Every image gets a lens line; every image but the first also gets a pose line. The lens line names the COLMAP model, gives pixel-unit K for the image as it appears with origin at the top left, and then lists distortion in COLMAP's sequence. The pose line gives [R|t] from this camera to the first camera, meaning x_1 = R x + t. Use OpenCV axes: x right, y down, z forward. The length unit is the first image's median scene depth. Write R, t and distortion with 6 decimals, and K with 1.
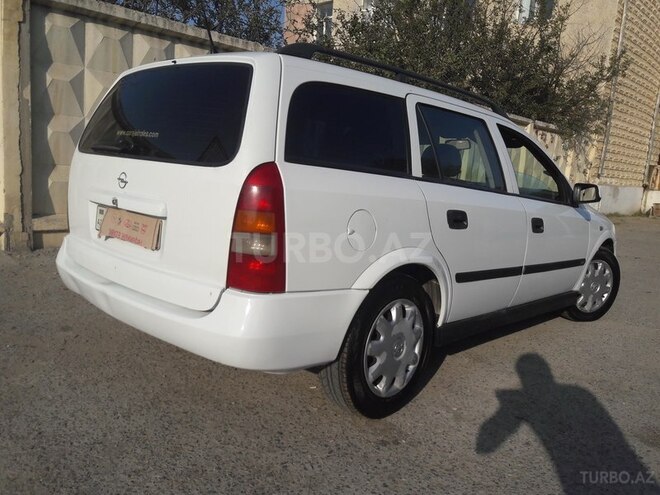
lens RADIAL K [[534.4, 0, 330.0], [0, 534.4, 247.5], [0, 0, 1]] dist [0.003156, -0.006817]
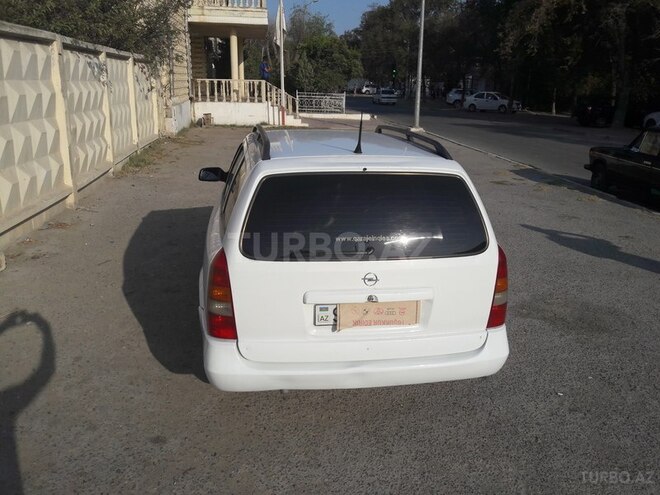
lens RADIAL K [[543.3, 0, 329.4], [0, 543.3, 227.0], [0, 0, 1]] dist [0.005171, 0.000991]
pose [[0.625287, -0.254265, 0.737811, -1.101793], [0.141802, 0.966713, 0.212974, -0.428732], [-0.767403, -0.028546, 0.640529, 0.248259]]
